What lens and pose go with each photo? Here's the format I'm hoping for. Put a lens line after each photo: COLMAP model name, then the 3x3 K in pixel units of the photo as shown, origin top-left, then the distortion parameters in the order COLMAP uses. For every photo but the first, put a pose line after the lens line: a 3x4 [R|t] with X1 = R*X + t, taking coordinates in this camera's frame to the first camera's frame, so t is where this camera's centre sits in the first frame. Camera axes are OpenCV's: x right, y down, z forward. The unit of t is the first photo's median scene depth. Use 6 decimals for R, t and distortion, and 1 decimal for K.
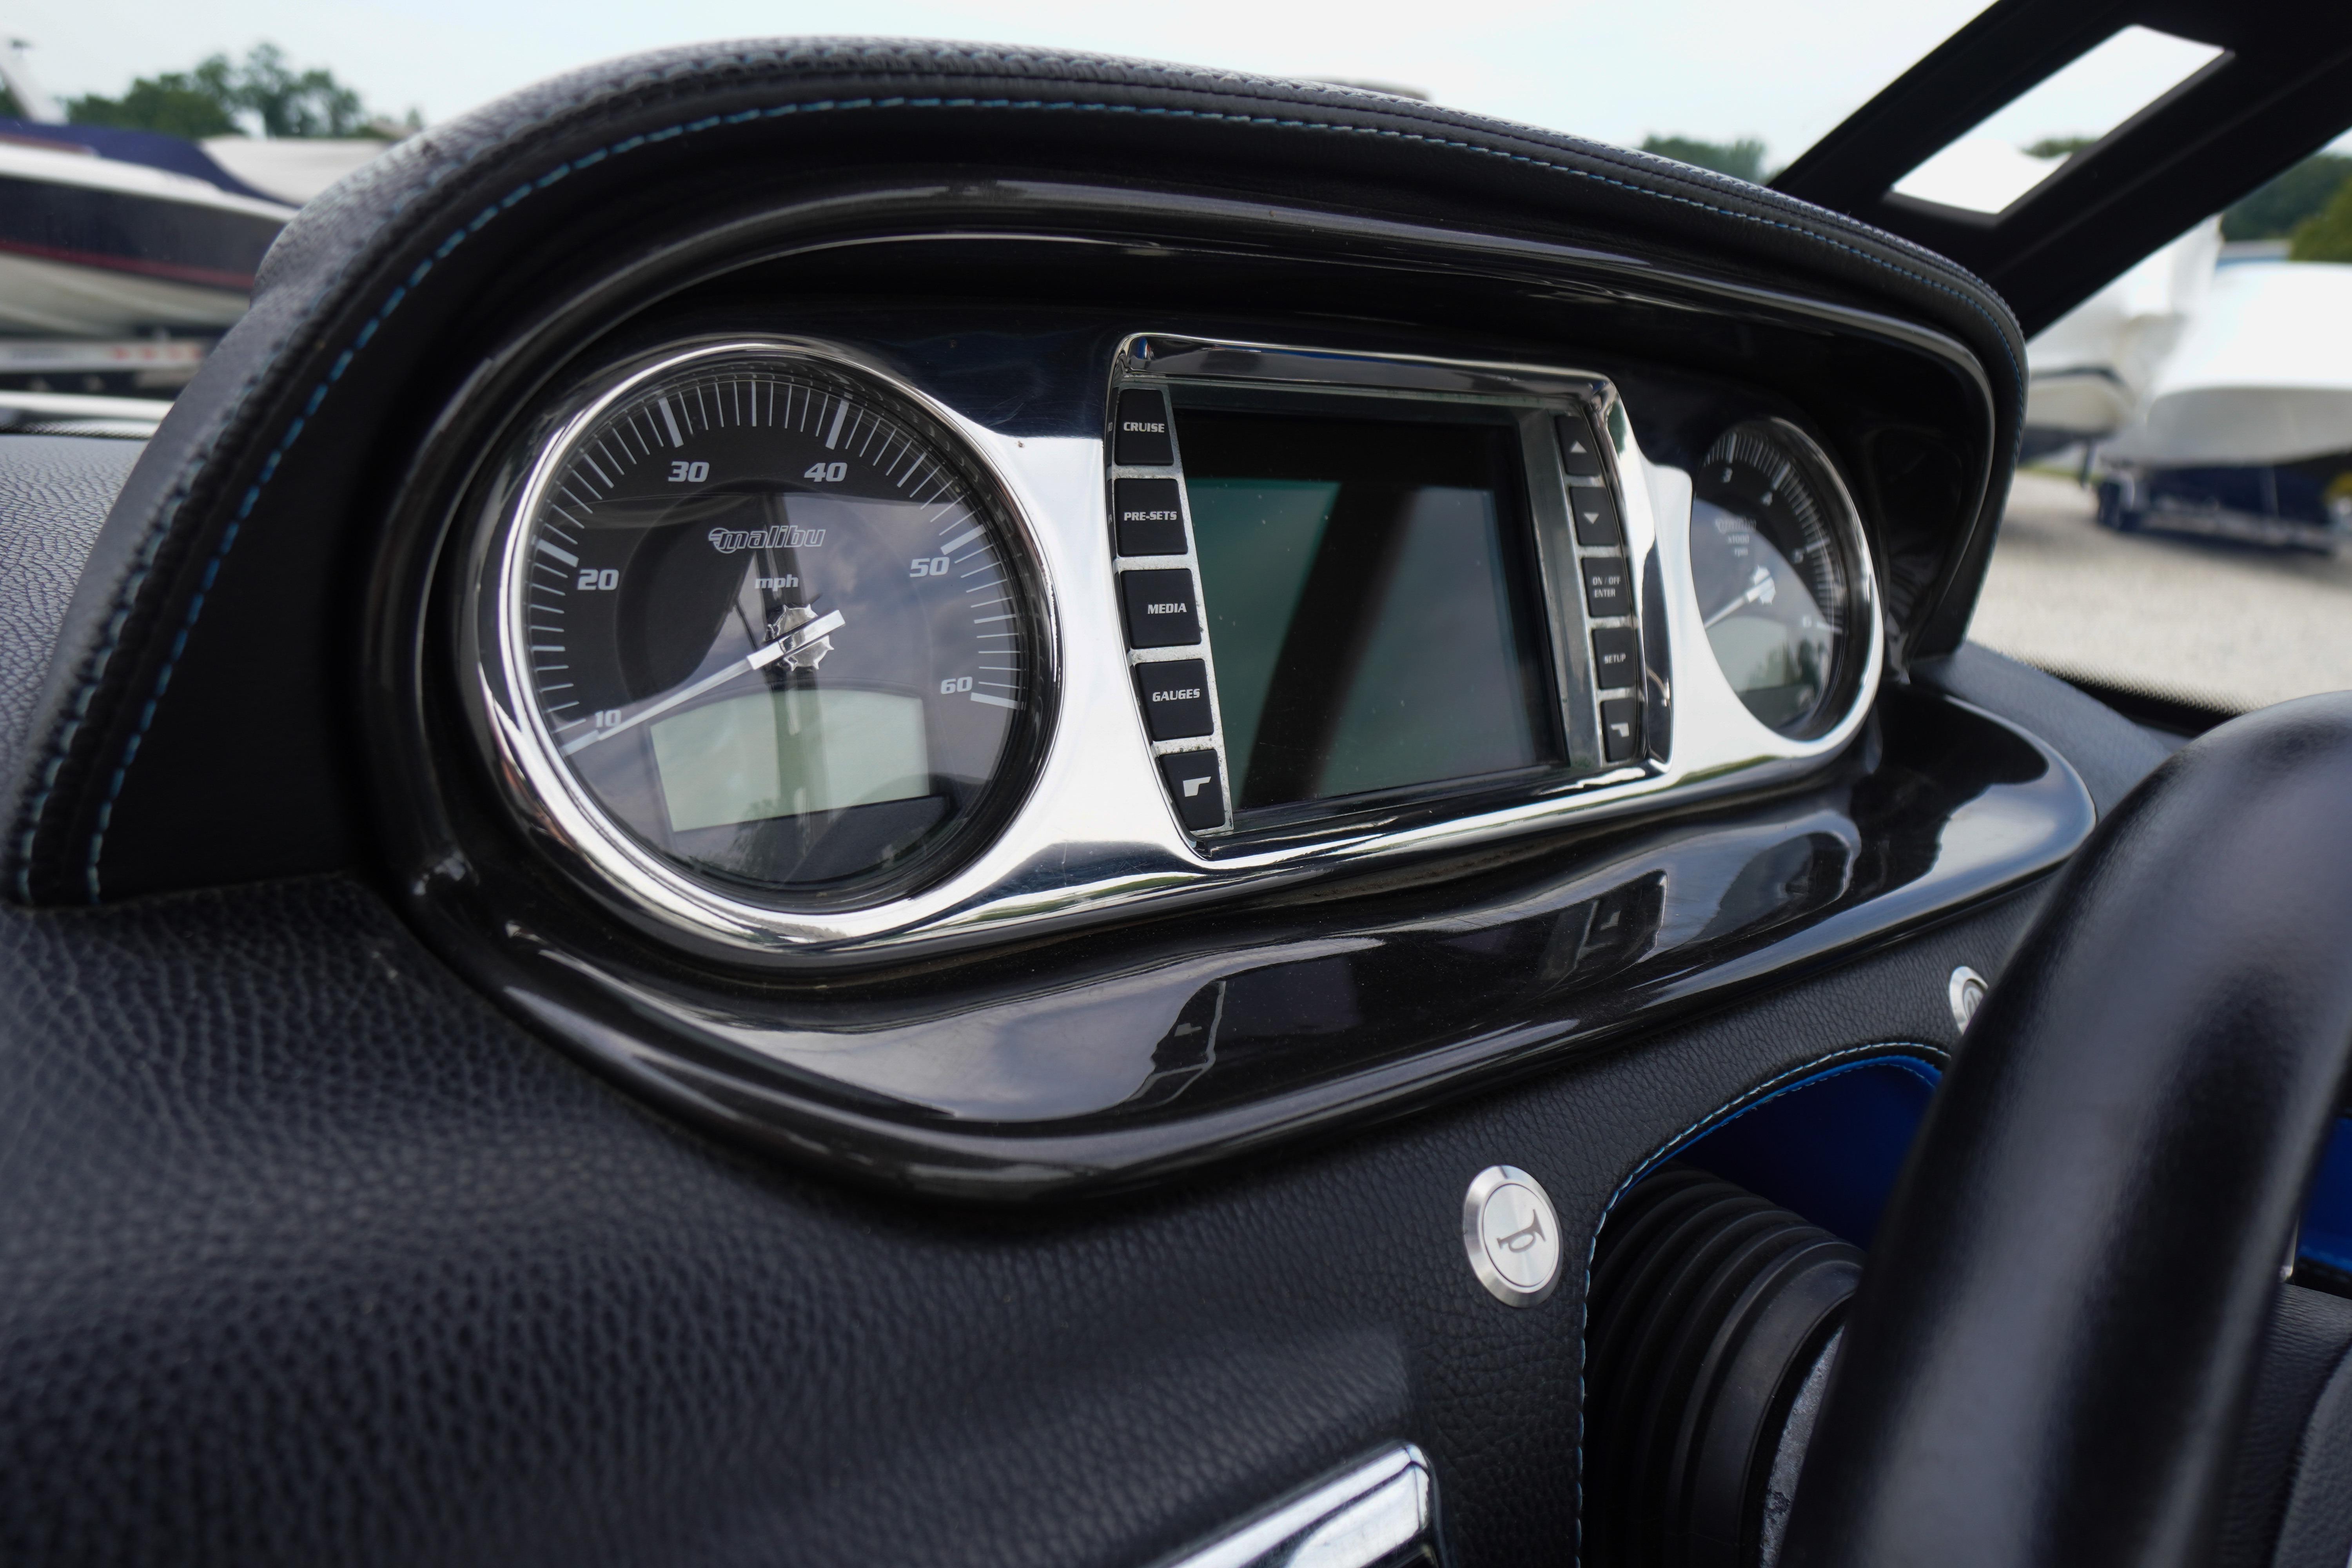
lens RADIAL K [[1544.0, 0, 1148.9], [0, 1544.0, 784.3], [0, 0, 1]] dist [0.002416, 0.004383]
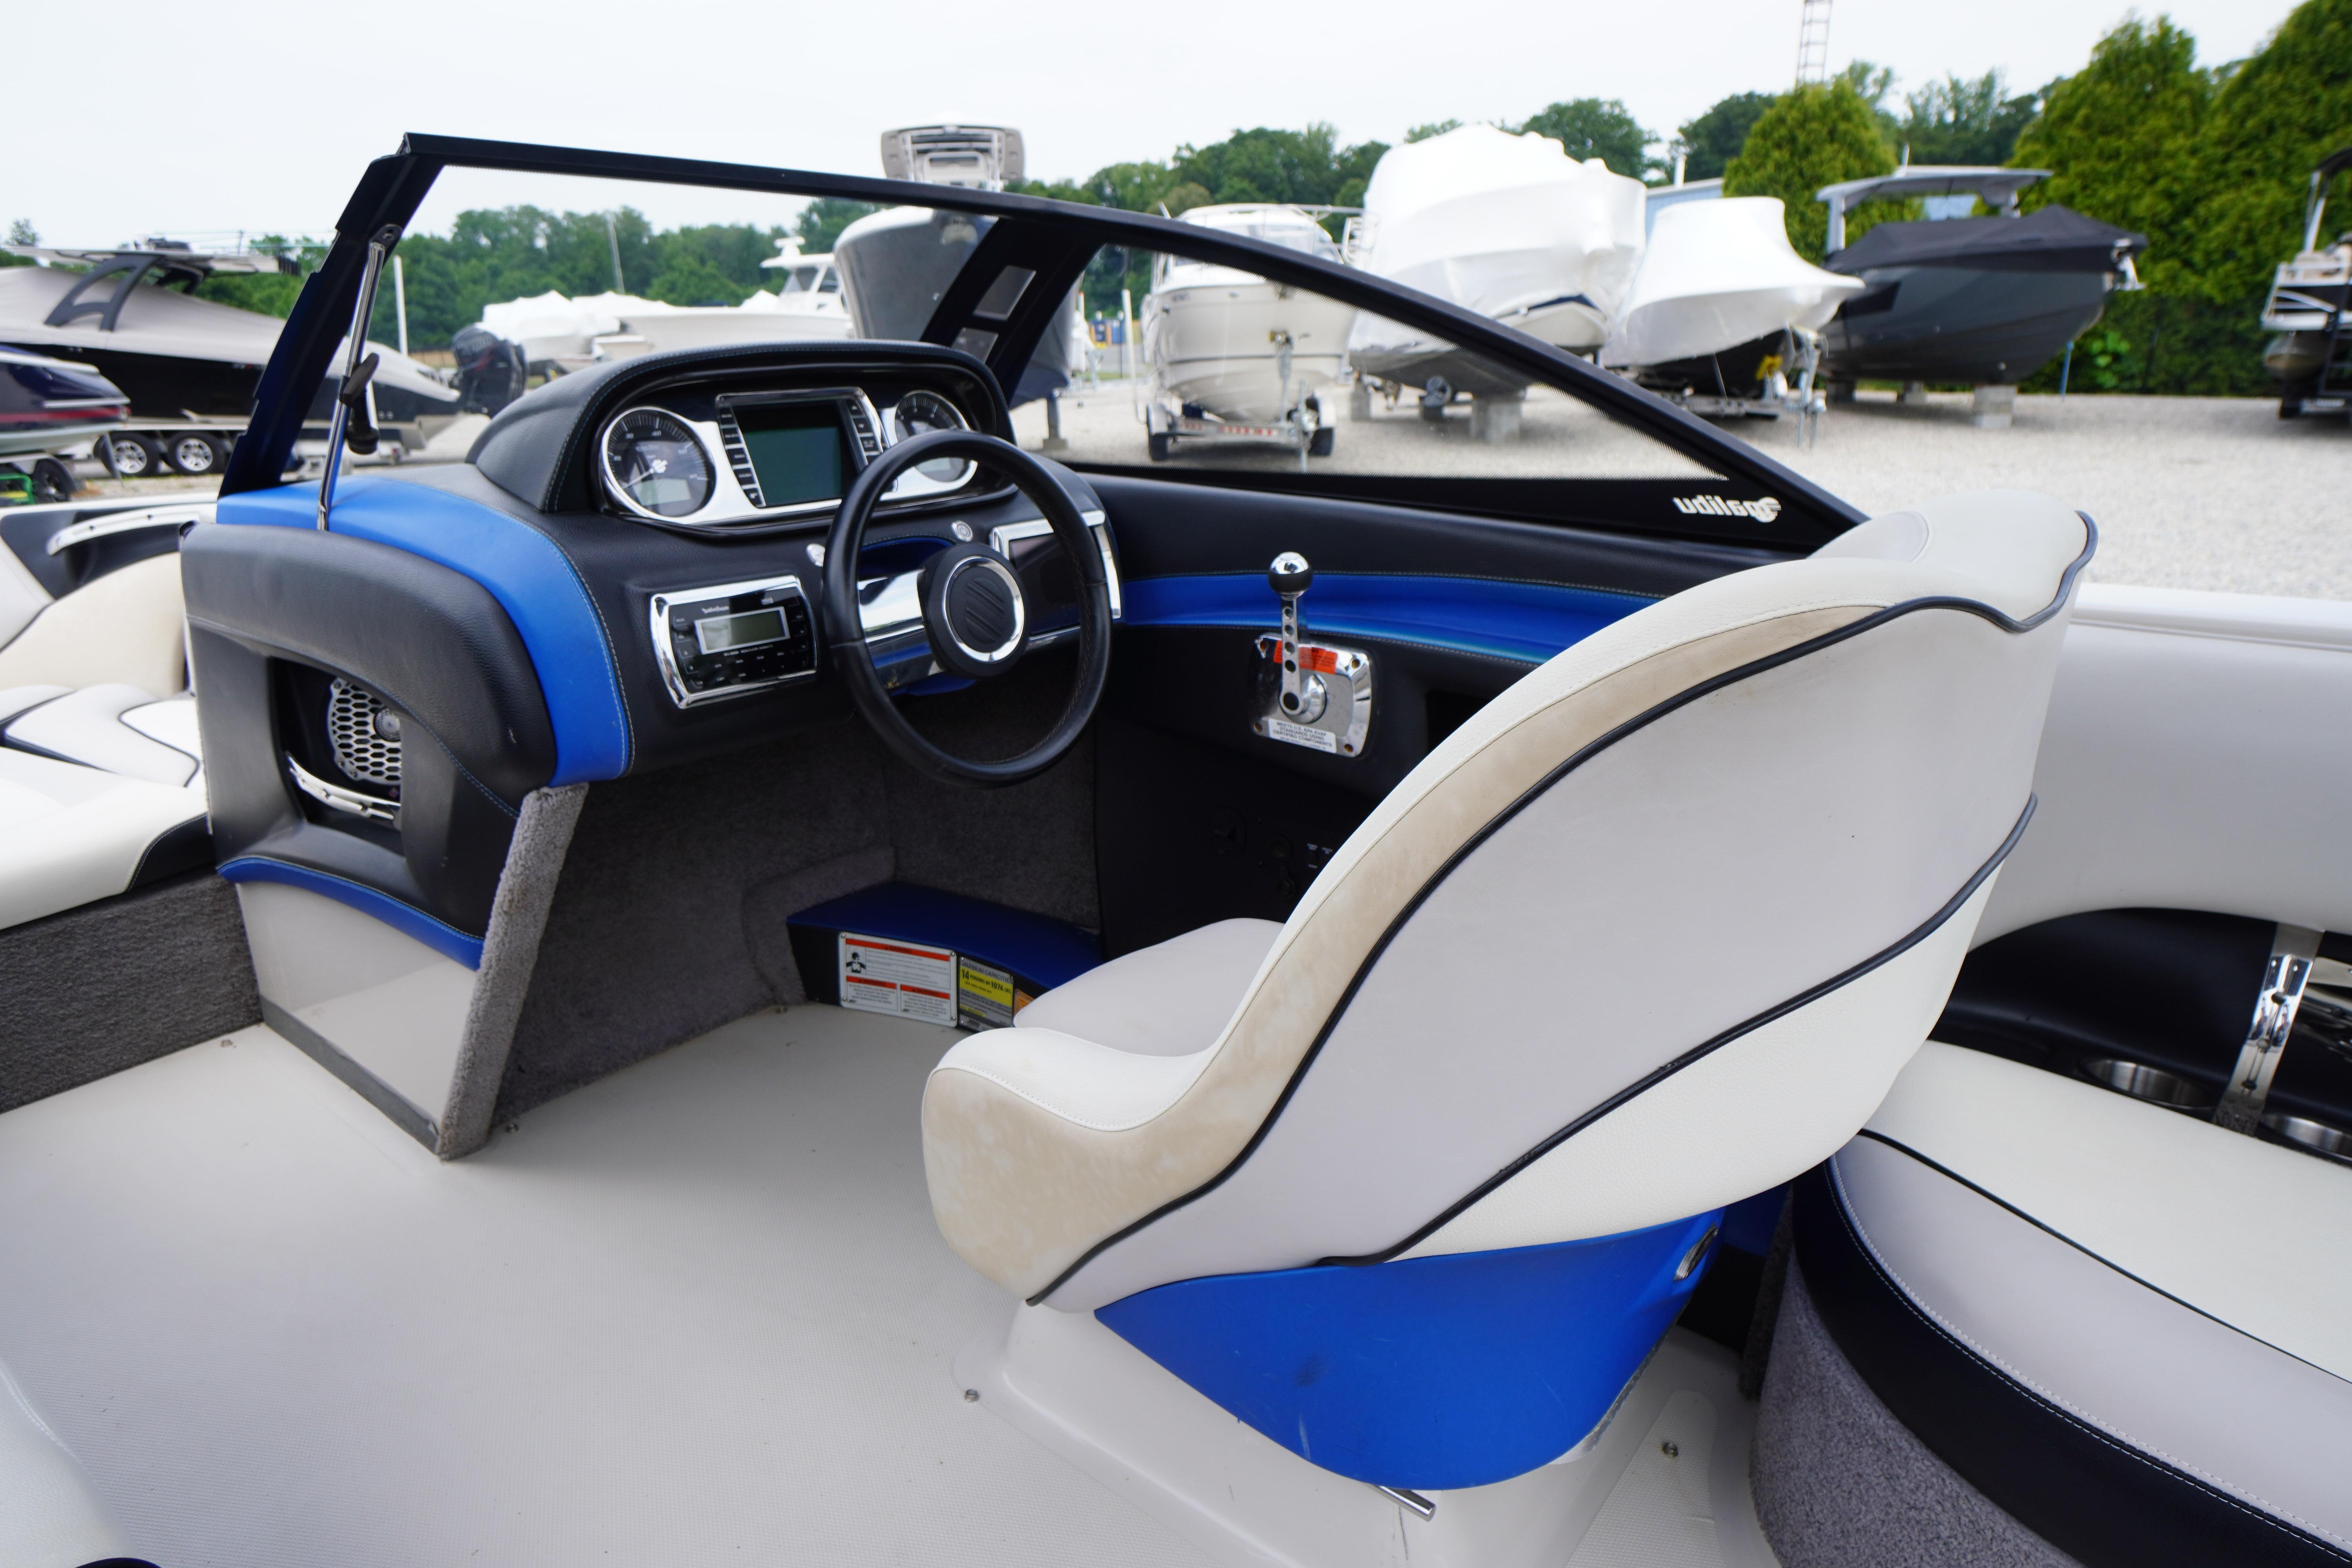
lens RADIAL K [[1384.7, 0, 1158.9], [0, 1384.7, 784.0], [0, 0, 1]] dist [-0.021989, 0.024201]
pose [[0.967265, -0.180529, 0.178345, 0.302828], [0.175517, 0.983509, 0.043624, 0.856535], [-0.183280, -0.010893, 0.983000, -3.148714]]
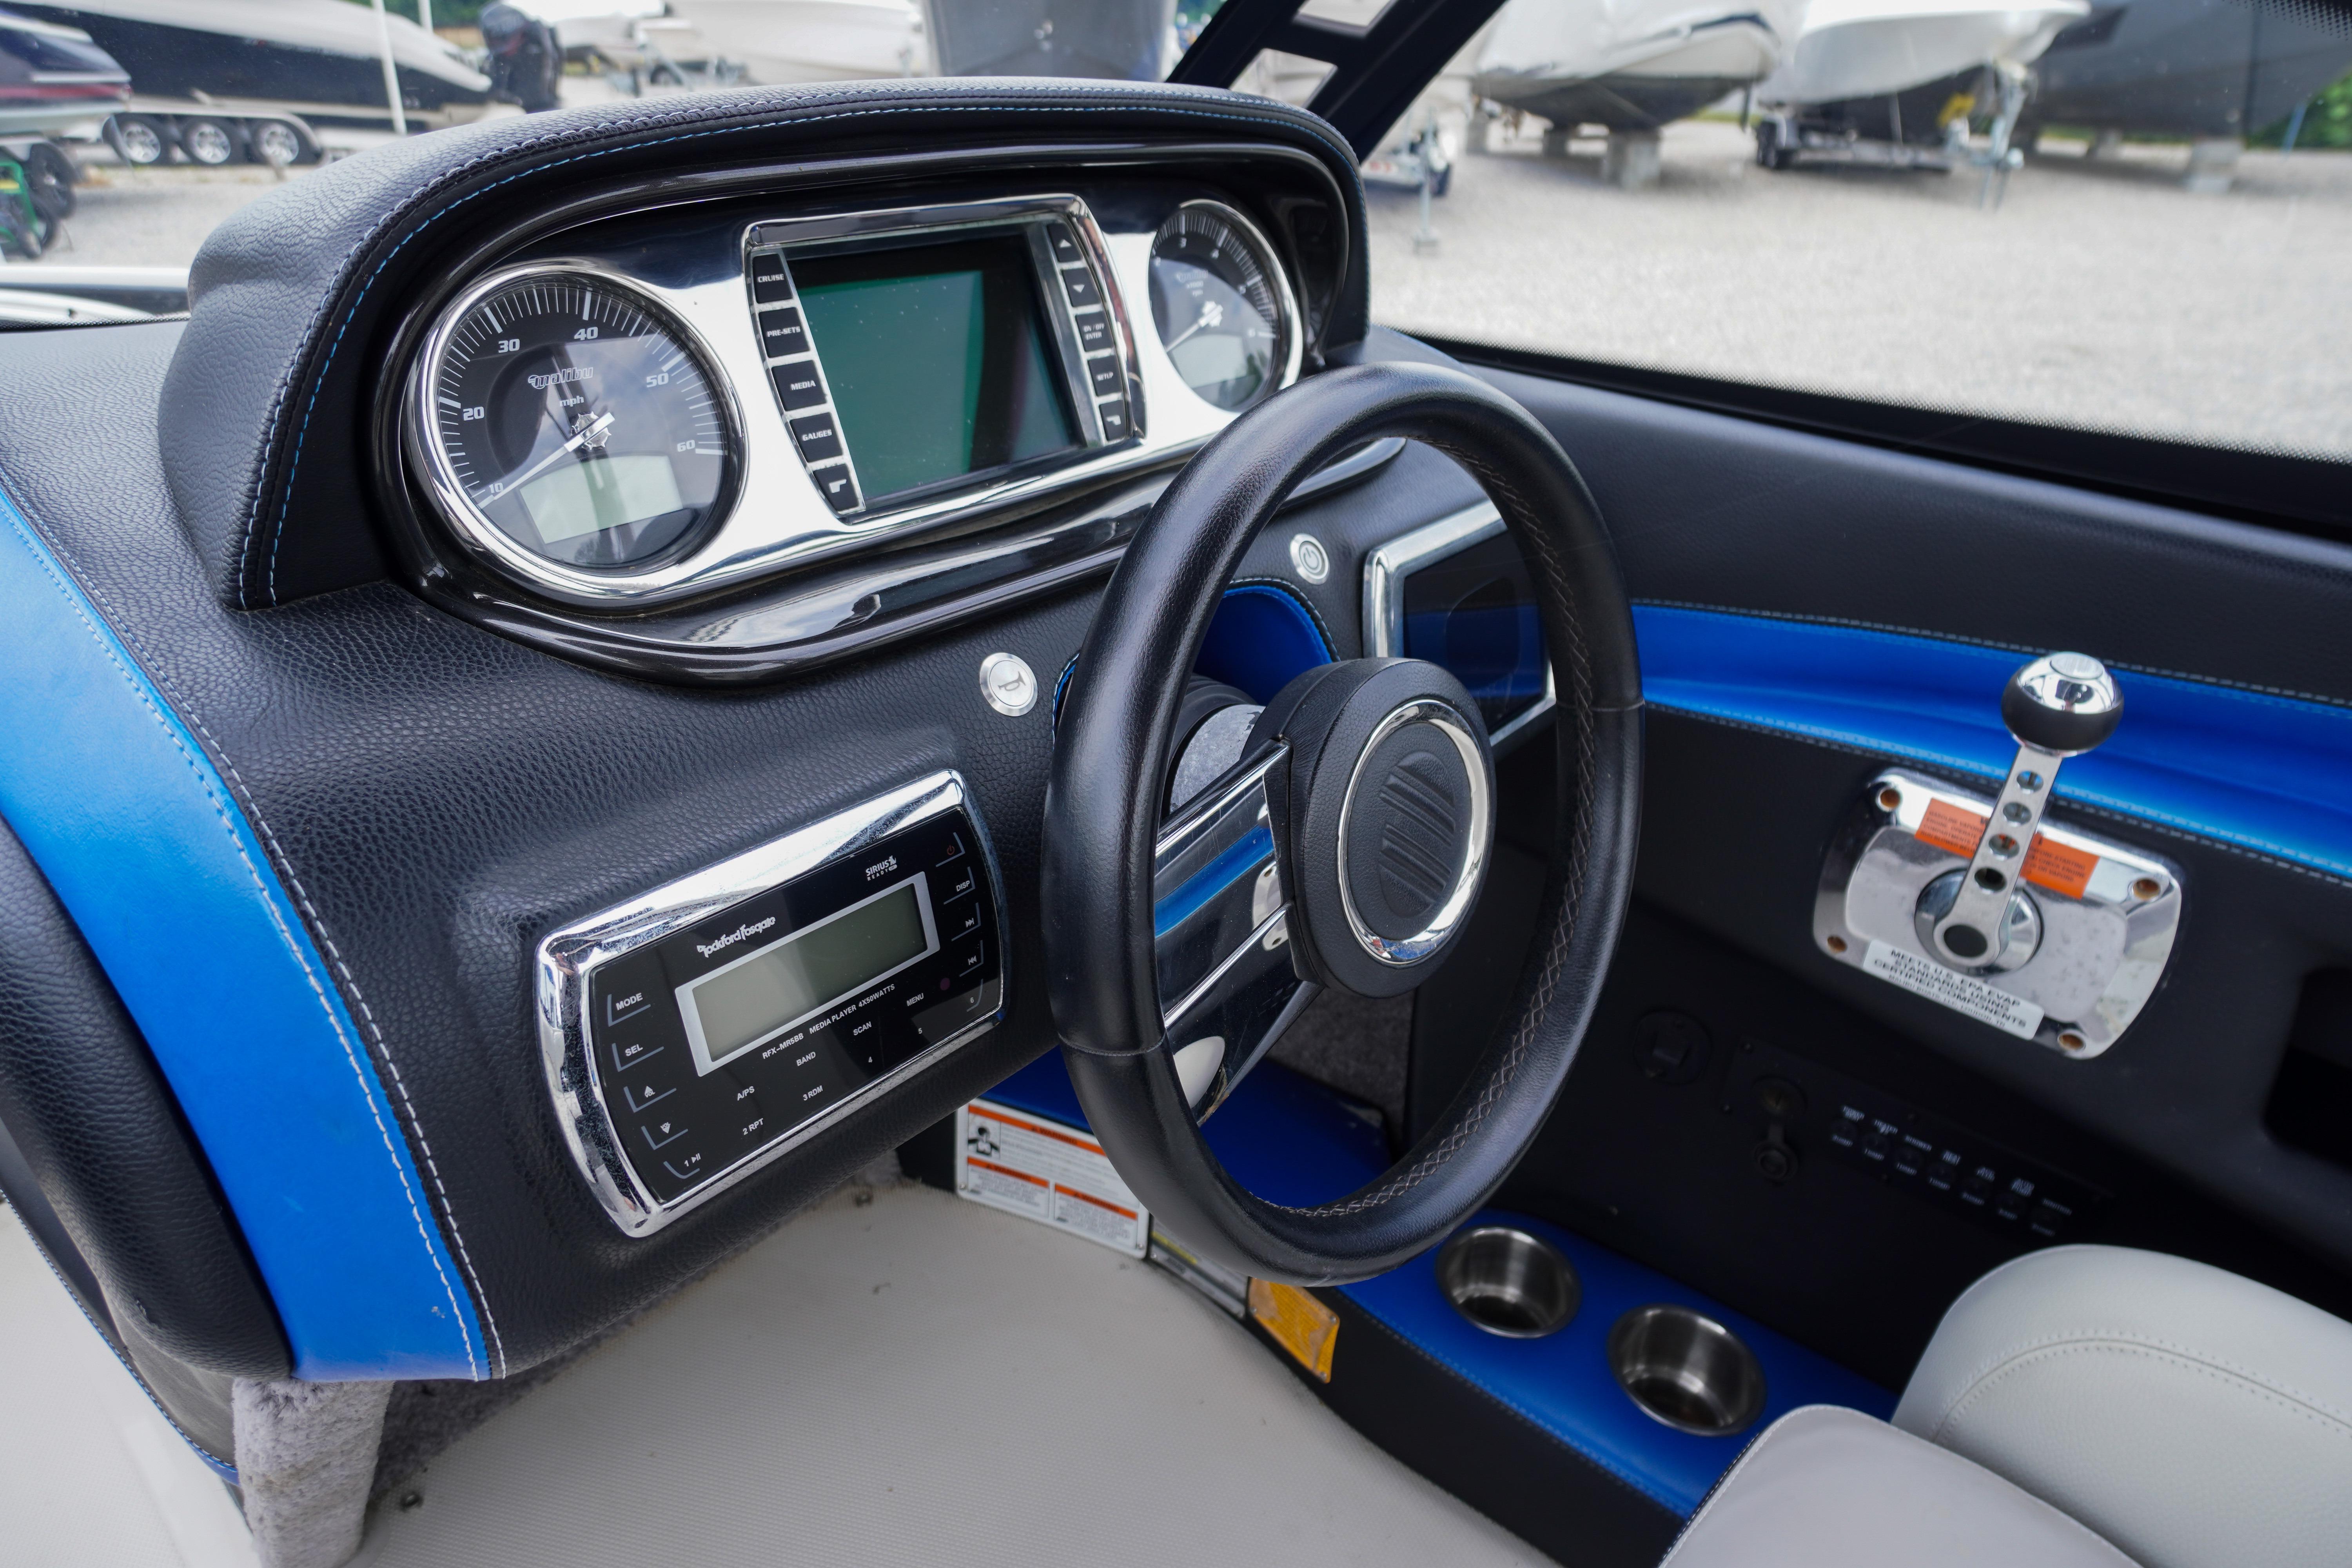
lens RADIAL K [[1393.2, 0, 1163.8], [0, 1393.2, 788.5], [0, 0, 1]] dist [-0.005971, 0.001120]
pose [[0.981263, -0.155113, 0.114290, 0.164939], [0.128165, 0.968406, 0.213924, 0.044609], [-0.143861, -0.195268, 0.970141, -0.692238]]
